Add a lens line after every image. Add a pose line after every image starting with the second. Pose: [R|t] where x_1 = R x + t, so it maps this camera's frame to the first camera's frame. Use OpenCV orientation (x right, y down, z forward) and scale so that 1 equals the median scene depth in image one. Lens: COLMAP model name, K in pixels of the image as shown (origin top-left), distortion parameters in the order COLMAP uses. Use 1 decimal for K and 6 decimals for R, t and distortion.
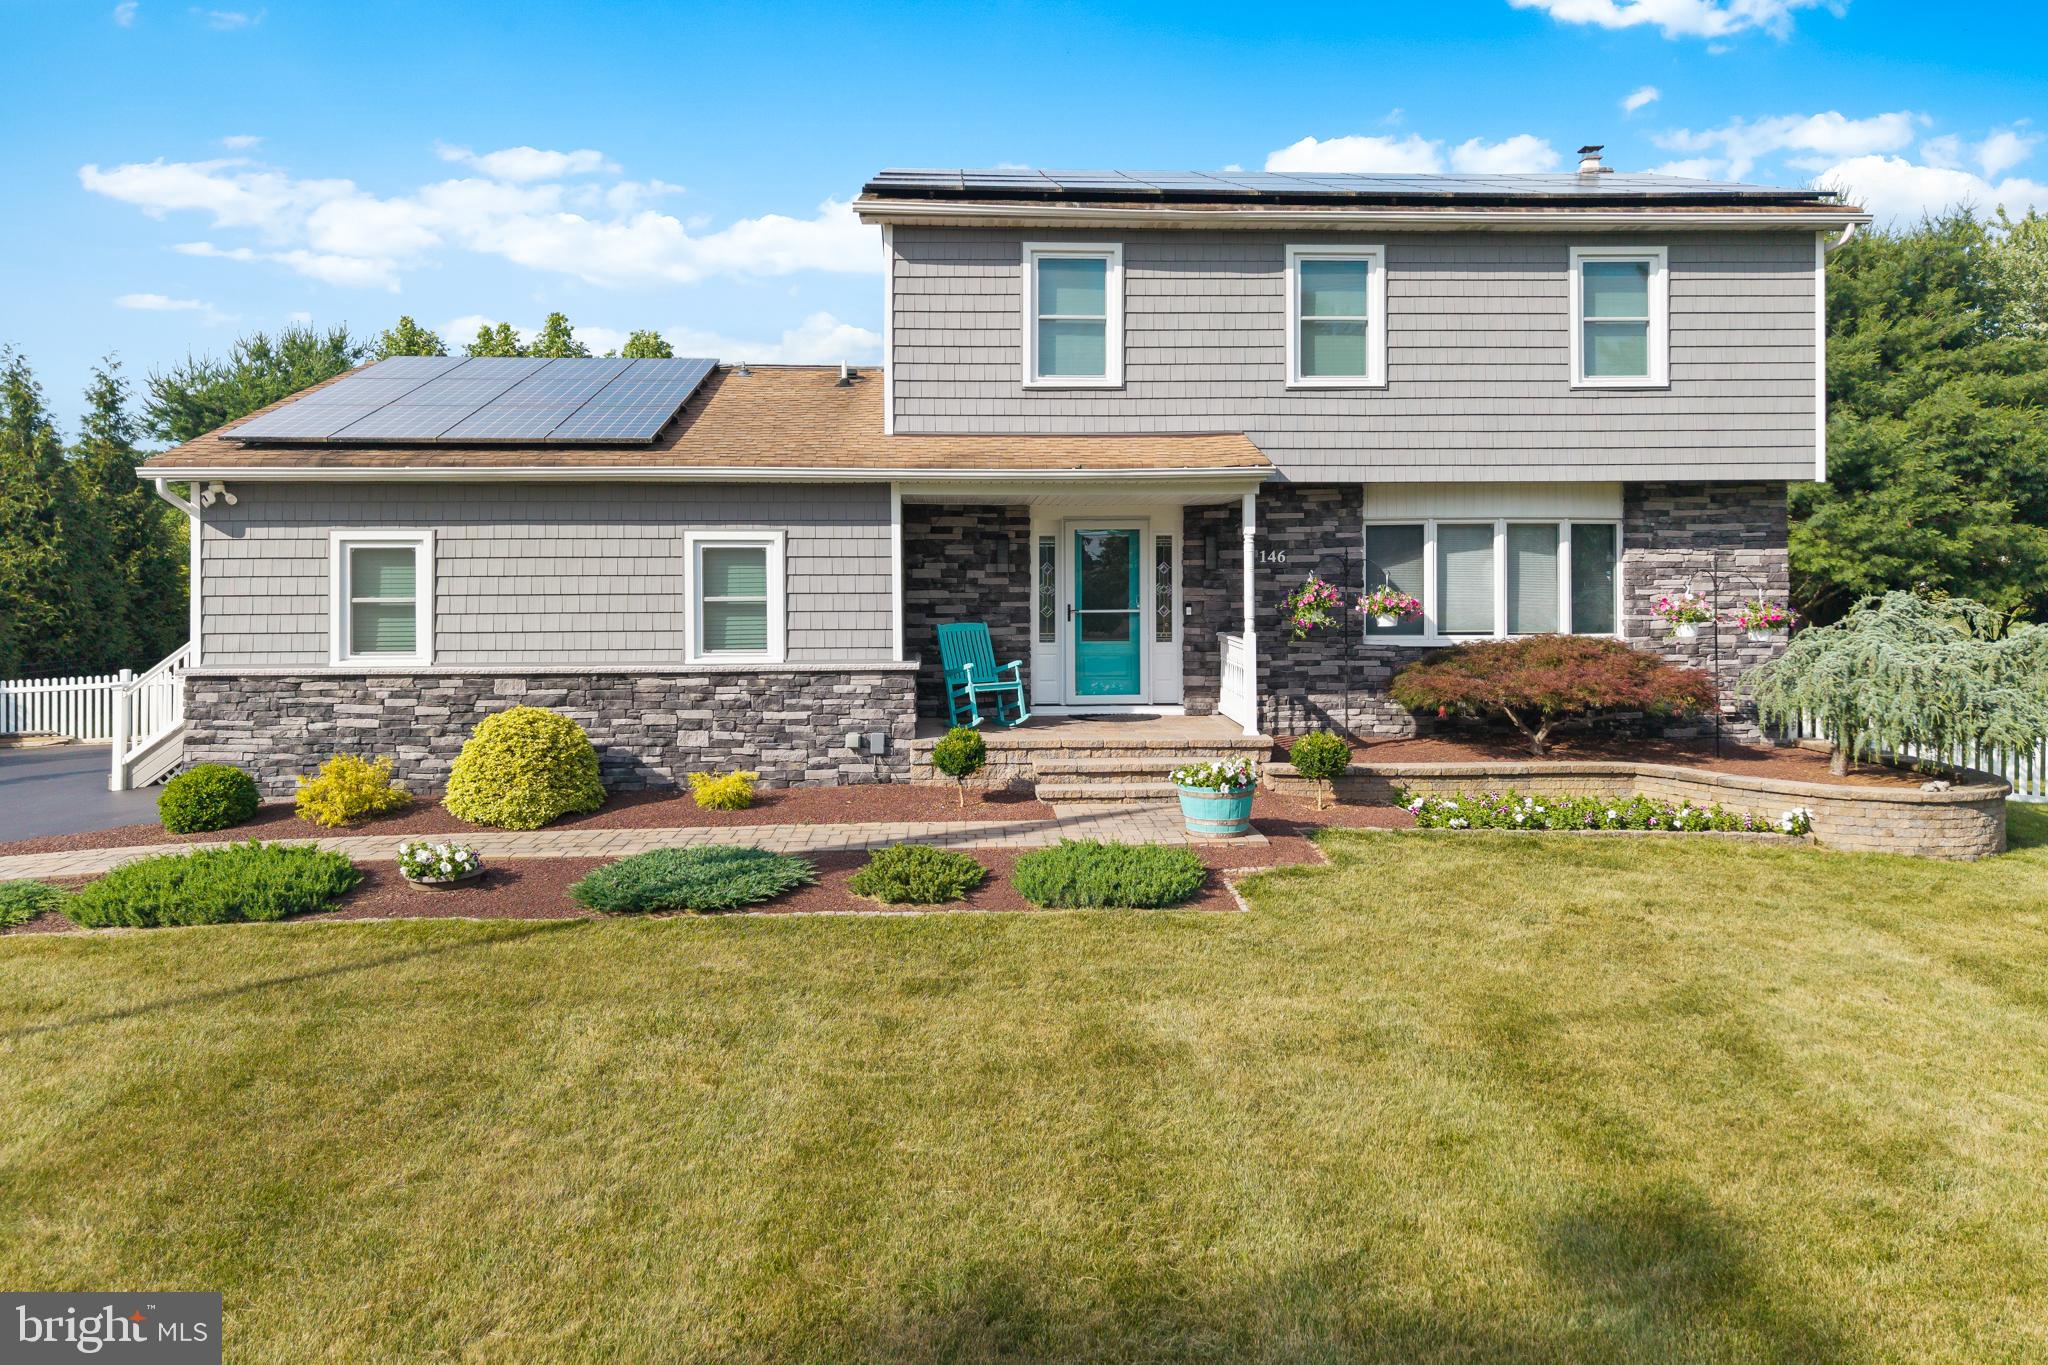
lens RADIAL K [[1417.9, 0, 1013.7], [0, 1417.9, 581.8], [0, 0, 1]] dist [-0.002451, -0.004085]
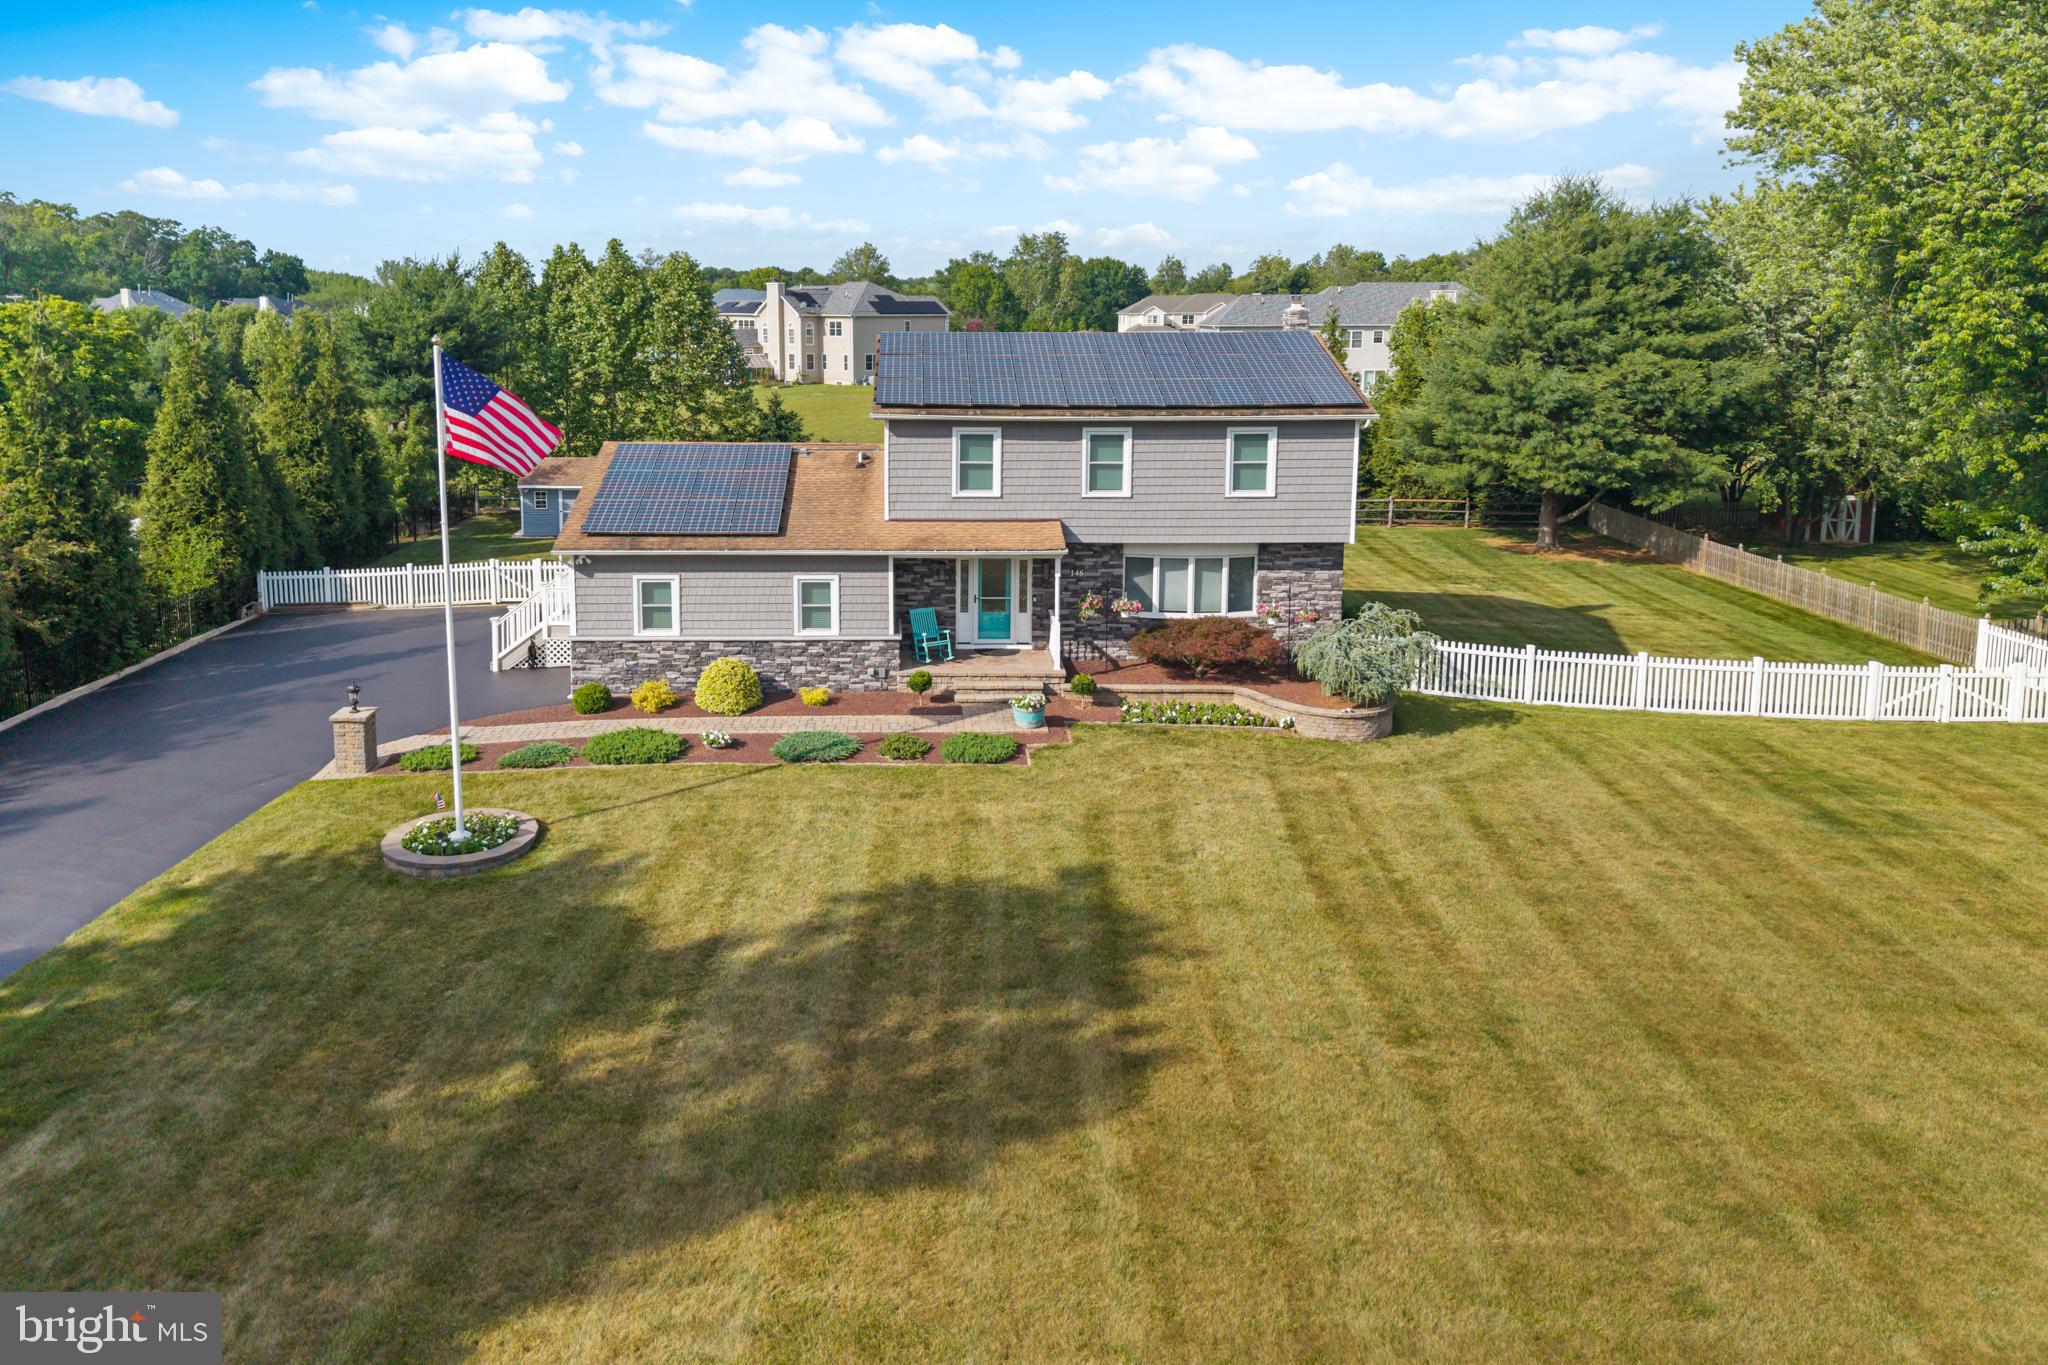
lens RADIAL K [[1444.6, 0, 903.7], [0, 1444.6, 513.9], [0, 0, 1]] dist [0.004900, 0.001364]
pose [[0.998646, 0.011036, -0.050843, 0.045522], [-0.003756, 0.989985, 0.141124, -0.430356], [0.051891, -0.140742, 0.988685, -1.130524]]
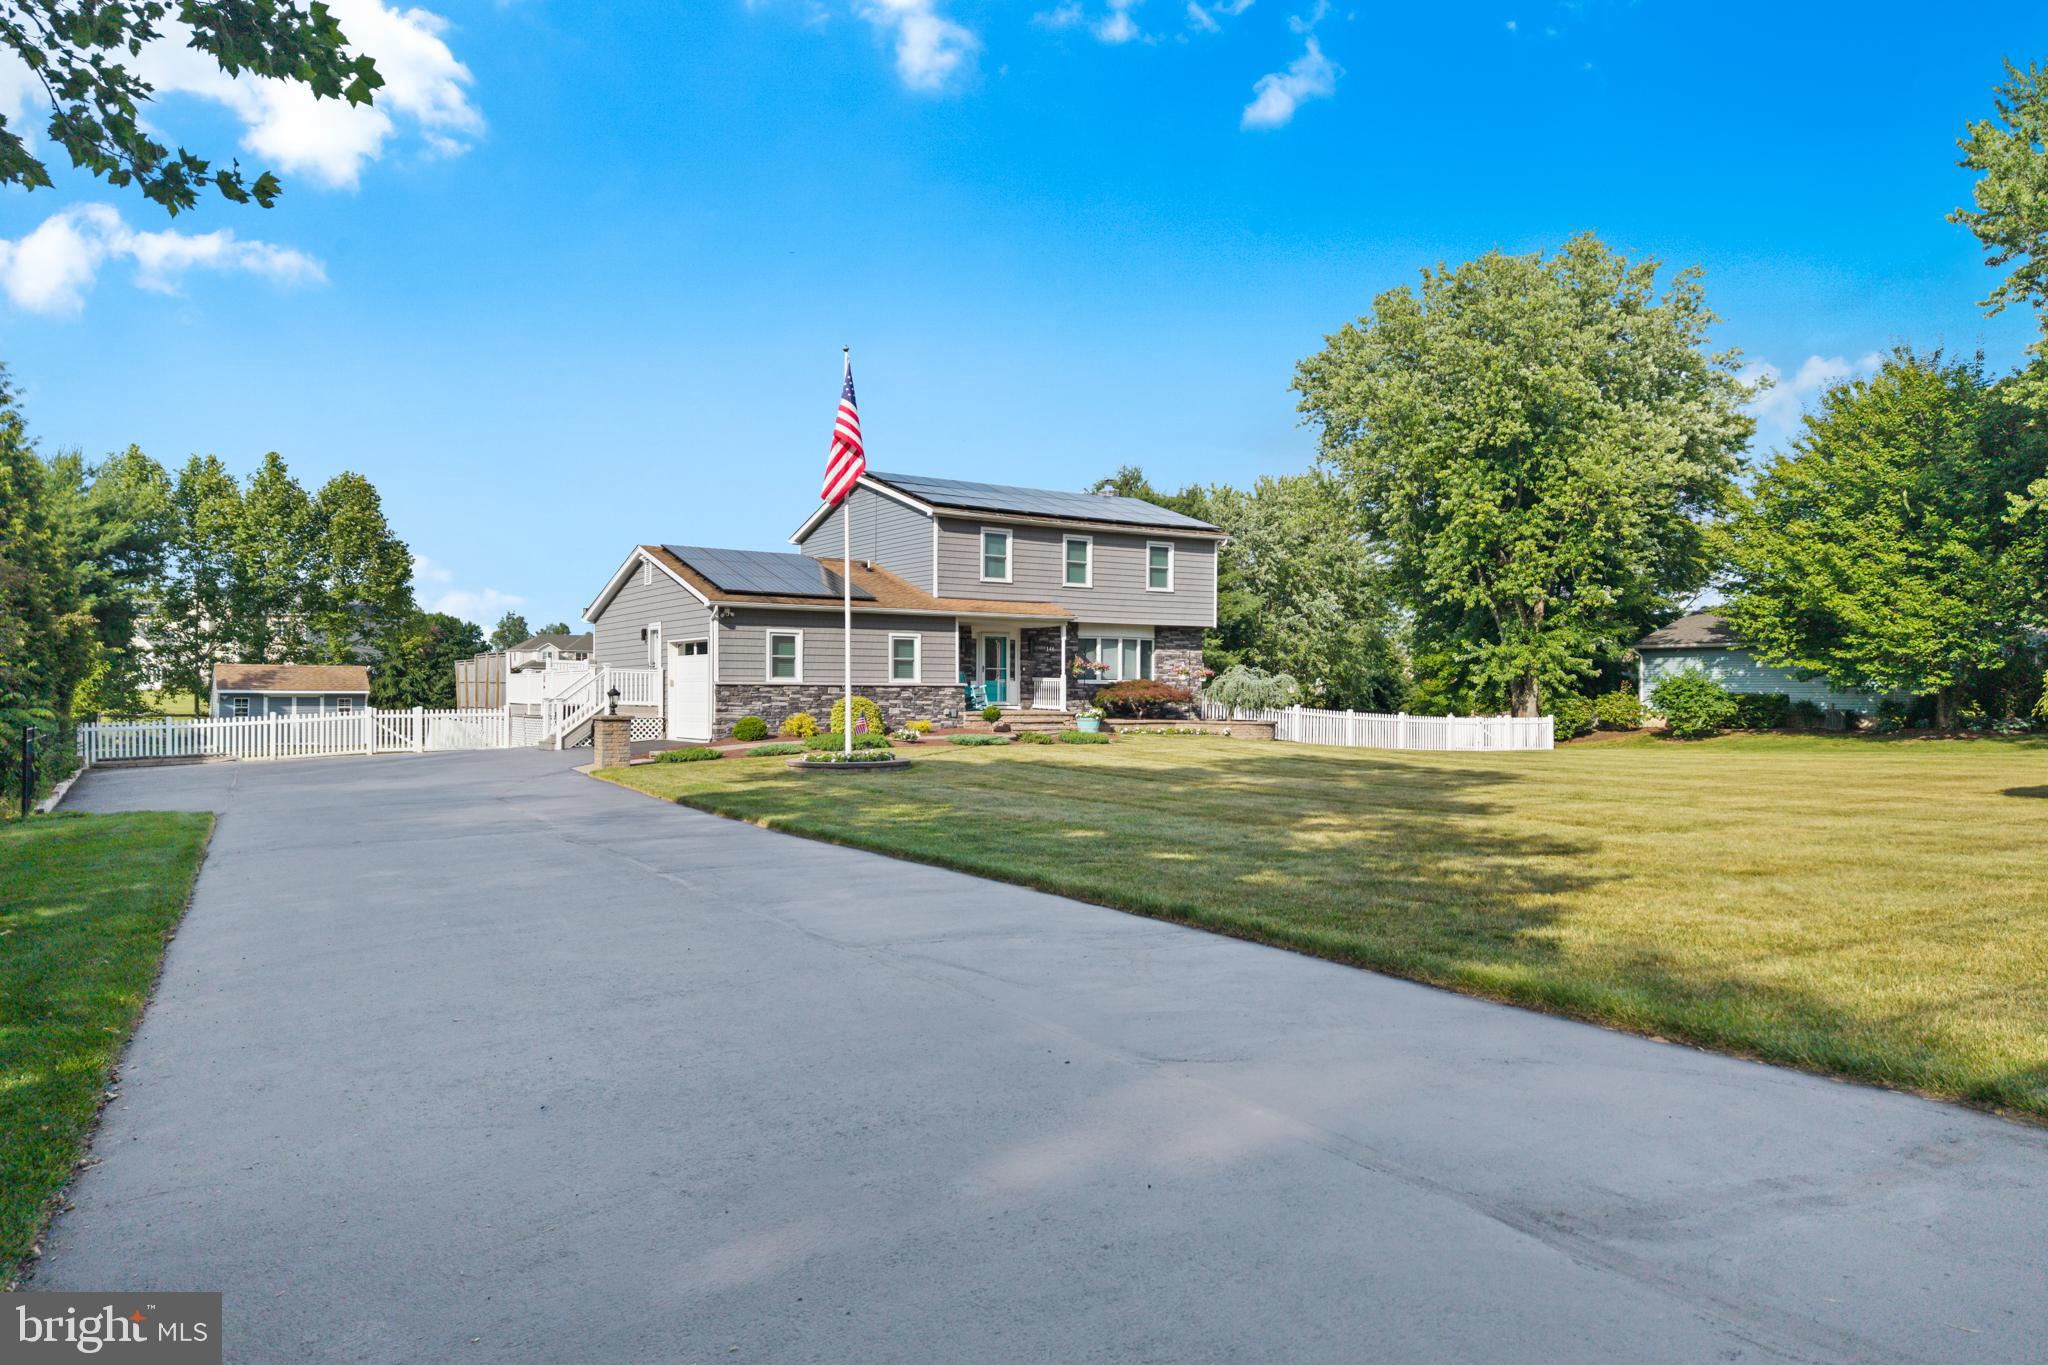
lens RADIAL K [[1406.1, 0, 1024.0], [0, 1406.1, 682.5], [0, 0, 1]] dist [0.033161, -0.038557]
pose [[0.853209, 0.011204, 0.521449, -1.353626], [-0.002192, 0.999837, -0.017896, 0.101221], [-0.521565, 0.014126, 0.853095, -1.335449]]
